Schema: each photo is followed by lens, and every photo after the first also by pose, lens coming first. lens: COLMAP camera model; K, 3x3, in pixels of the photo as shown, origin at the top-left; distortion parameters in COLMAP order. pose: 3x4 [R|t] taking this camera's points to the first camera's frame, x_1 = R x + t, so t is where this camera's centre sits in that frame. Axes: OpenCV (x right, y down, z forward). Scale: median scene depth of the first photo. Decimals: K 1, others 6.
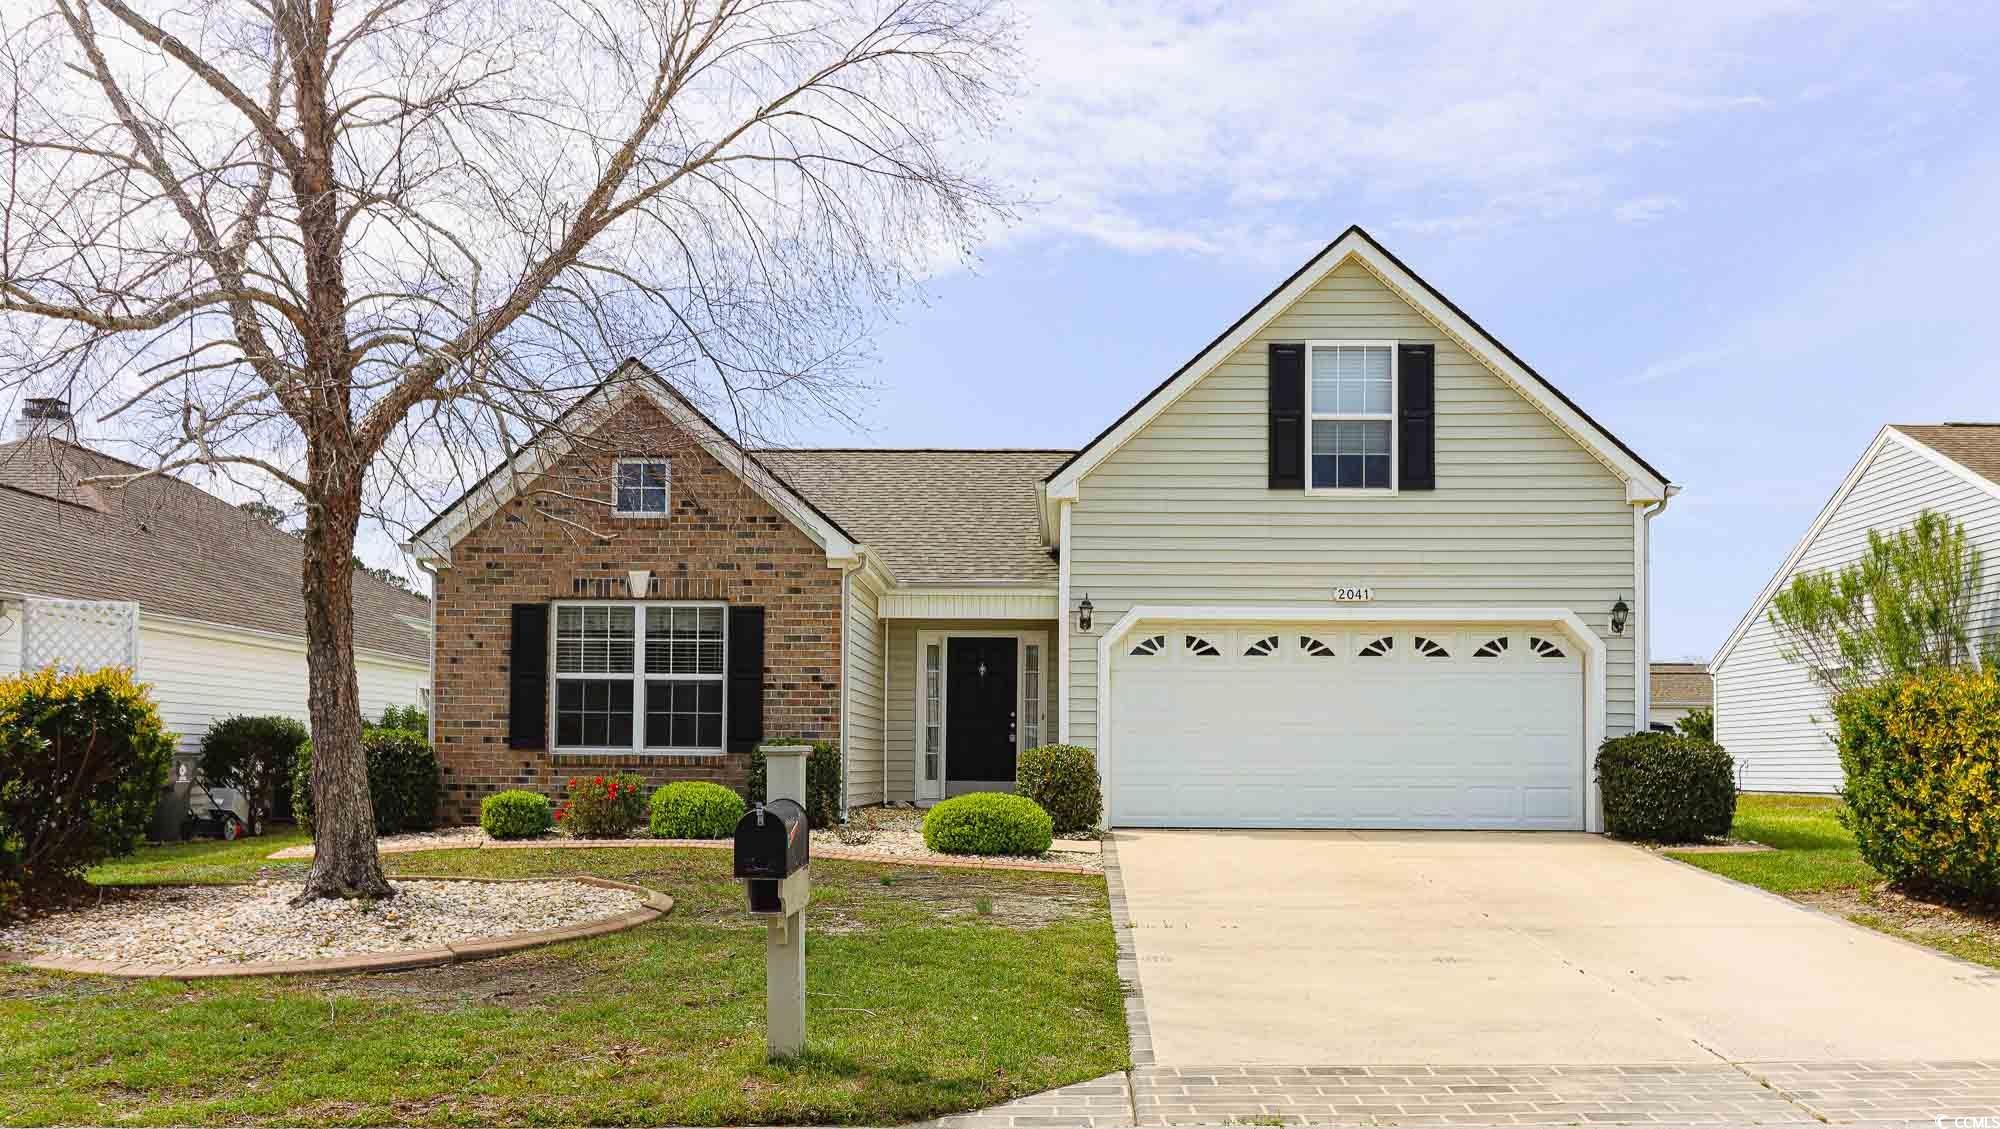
lens RADIAL K [[1706.6, 0, 1003.5], [0, 1706.6, 572.8], [0, 0, 1]] dist [0.041795, -0.000769]
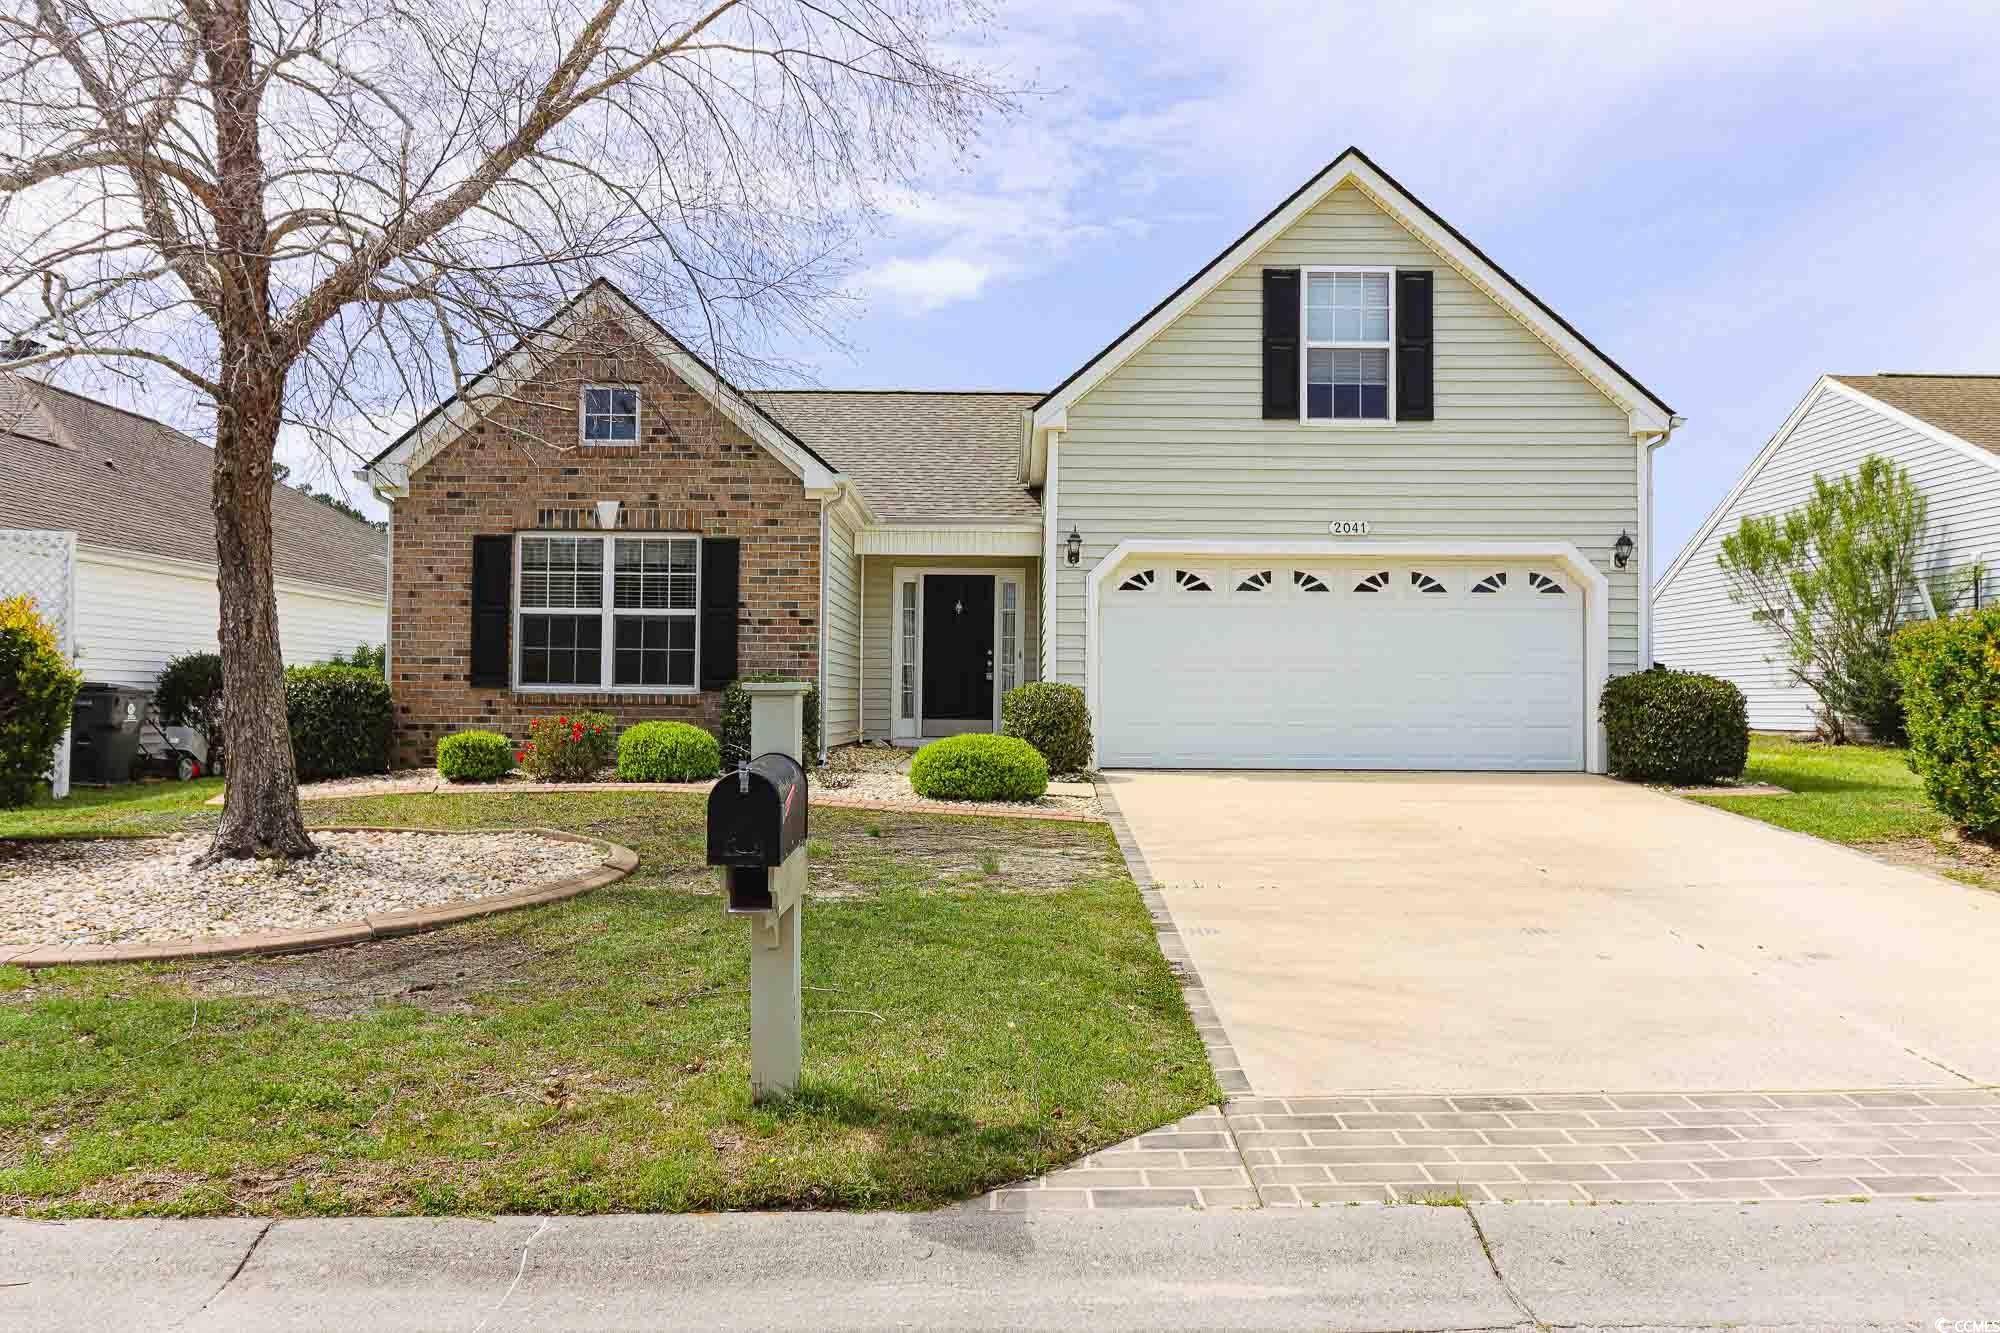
lens RADIAL K [[1532.6, 0, 995.8], [0, 1532.6, 539.1], [0, 0, 1]] dist [0.036122, -0.003071]
pose [[0.999565, 0.003198, 0.029331, -0.021338], [-0.003383, 0.999975, 0.006270, 0.014060], [-0.029310, -0.006366, 0.999550, 0.134782]]
